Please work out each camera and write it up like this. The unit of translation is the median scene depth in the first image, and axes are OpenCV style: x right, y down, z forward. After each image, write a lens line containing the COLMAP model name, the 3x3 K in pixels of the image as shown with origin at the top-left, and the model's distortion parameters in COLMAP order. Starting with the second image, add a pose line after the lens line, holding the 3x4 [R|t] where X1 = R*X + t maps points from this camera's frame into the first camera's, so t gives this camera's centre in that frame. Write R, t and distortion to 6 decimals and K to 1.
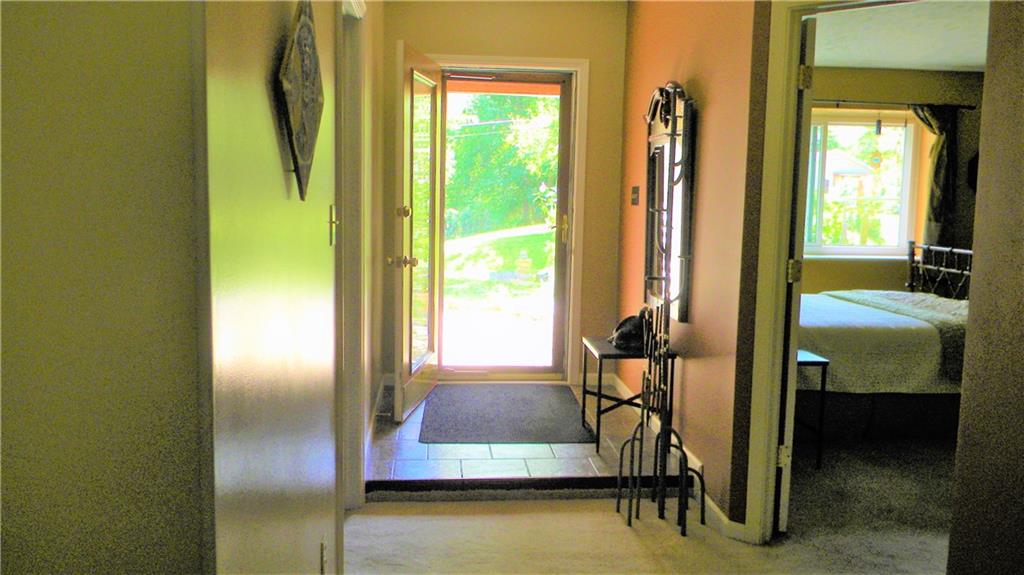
lens RADIAL K [[809.7, 0, 508.4], [0, 809.7, 268.1], [0, 0, 1]] dist [-0.000785, -0.000315]
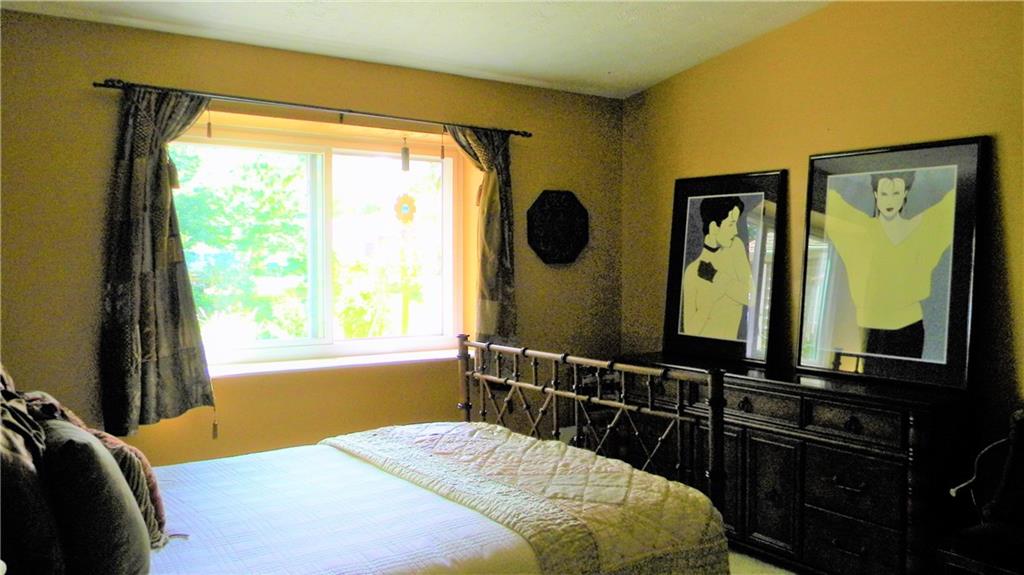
lens RADIAL K [[809.7, 0, 508.4], [0, 809.7, 268.1], [0, 0, 1]] dist [-0.000785, -0.000315]
pose [[0.860117, -0.023954, 0.509535, 0.200447], [0.064364, 0.996009, -0.061826, -0.041400], [-0.506021, 0.085974, 0.858226, 0.418491]]
